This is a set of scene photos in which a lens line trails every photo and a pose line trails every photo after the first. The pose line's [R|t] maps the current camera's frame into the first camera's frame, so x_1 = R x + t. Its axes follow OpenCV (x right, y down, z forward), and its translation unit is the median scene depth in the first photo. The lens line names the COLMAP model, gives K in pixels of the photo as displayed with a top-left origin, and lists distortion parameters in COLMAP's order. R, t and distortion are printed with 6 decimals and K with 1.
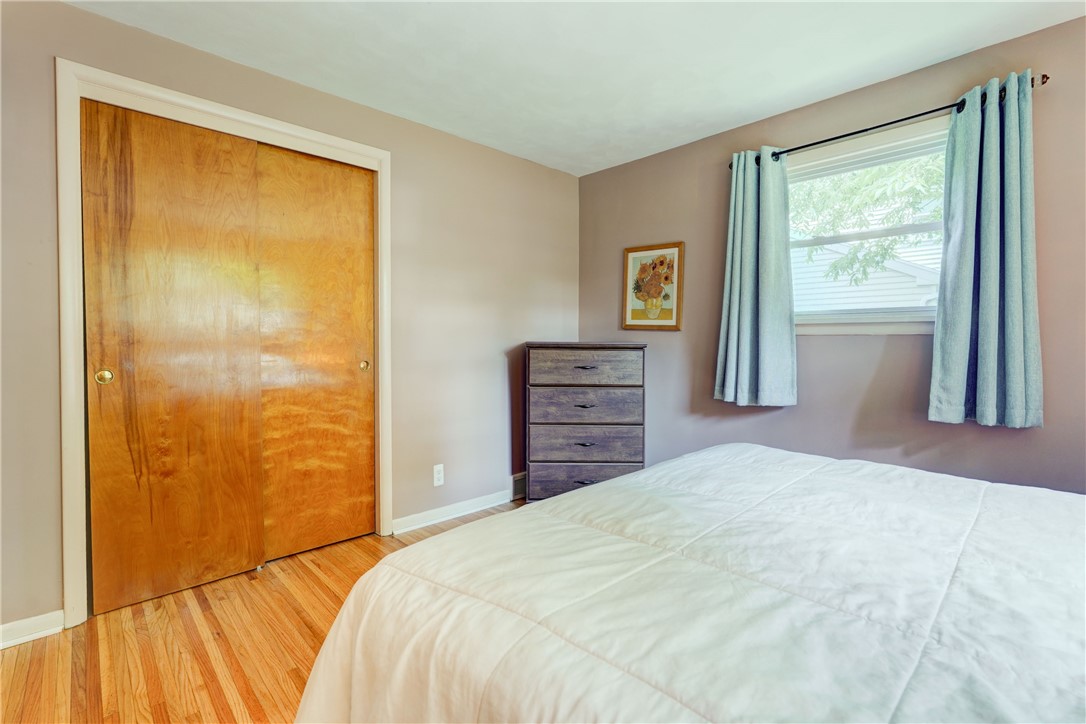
lens RADIAL K [[504.8, 0, 541.9], [0, 504.8, 354.6], [0, 0, 1]] dist [-0.002083, -0.000001]
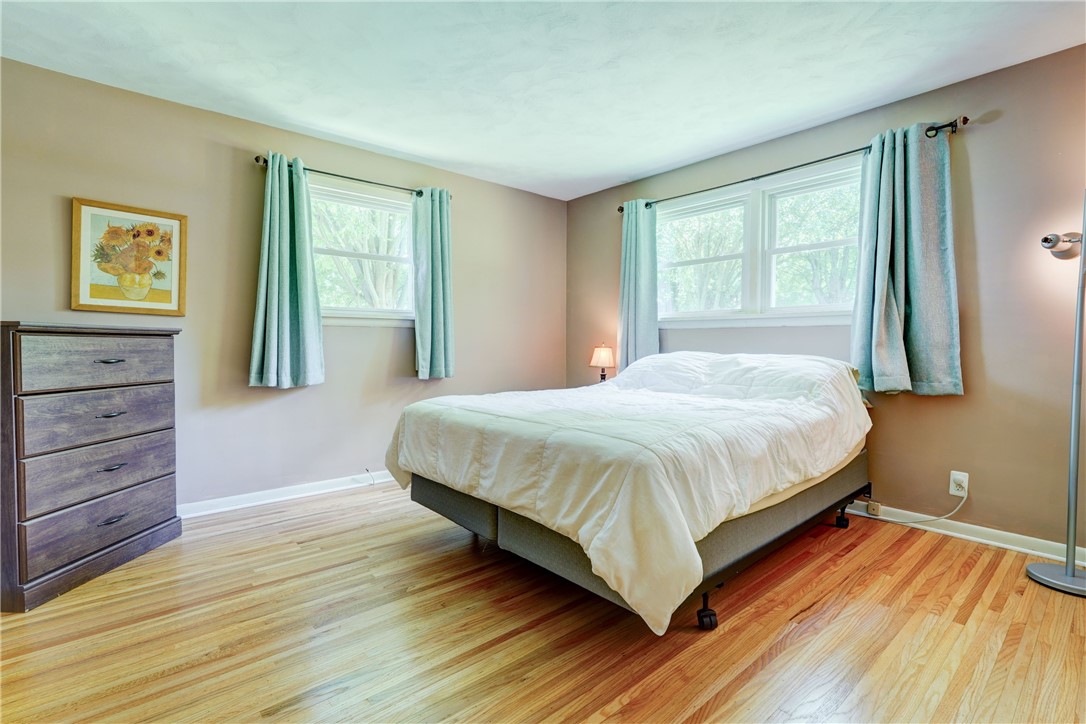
lens RADIAL K [[504.8, 0, 541.9], [0, 504.8, 354.6], [0, 0, 1]] dist [-0.002083, -0.000001]
pose [[0.058899, -0.024728, 0.997958, -0.588711], [0.025829, 0.999396, 0.023239, 0.015195], [-0.997930, 0.024408, 0.059502, 0.341438]]
